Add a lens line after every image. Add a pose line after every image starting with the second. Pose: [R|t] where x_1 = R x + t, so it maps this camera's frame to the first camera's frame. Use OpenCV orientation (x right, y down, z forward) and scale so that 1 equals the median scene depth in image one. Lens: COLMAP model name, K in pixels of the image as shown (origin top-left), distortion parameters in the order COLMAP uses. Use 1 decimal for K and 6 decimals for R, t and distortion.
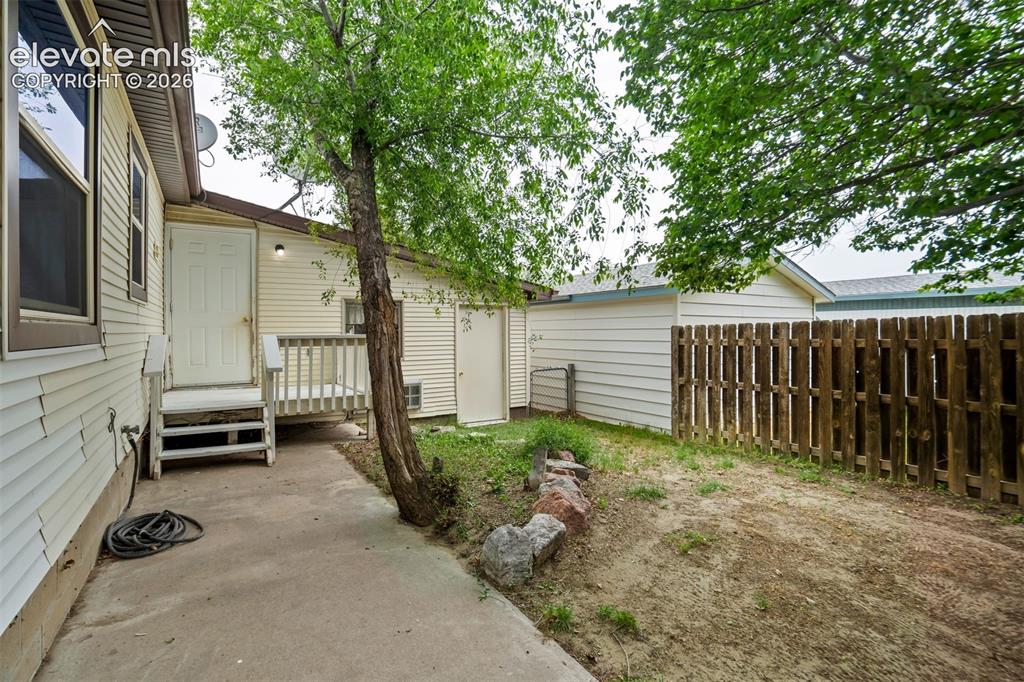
lens RADIAL K [[477.4, 0, 507.5], [0, 477.4, 335.3], [0, 0, 1]] dist [-0.010350, 0.001060]
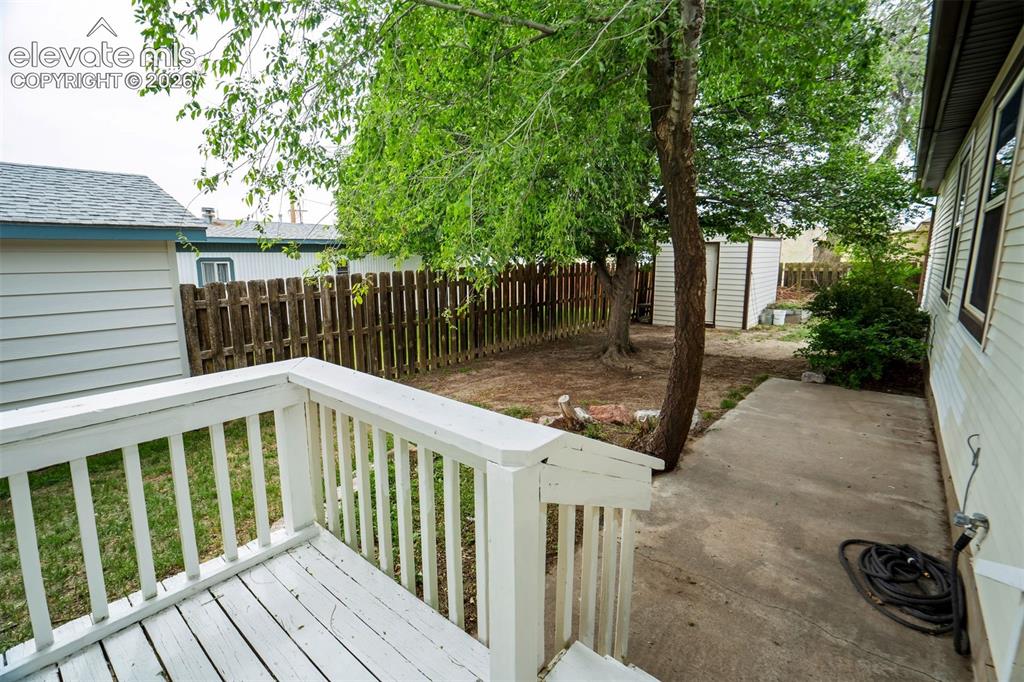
lens RADIAL K [[477.4, 0, 509.1], [0, 477.4, 340.8], [0, 0, 1]] dist [-0.010350, 0.001060]
pose [[-0.320101, -0.159721, 0.933823, -0.949990], [0.003930, 0.985454, 0.169899, -0.105642], [-0.947375, 0.058054, -0.314817, 1.451097]]
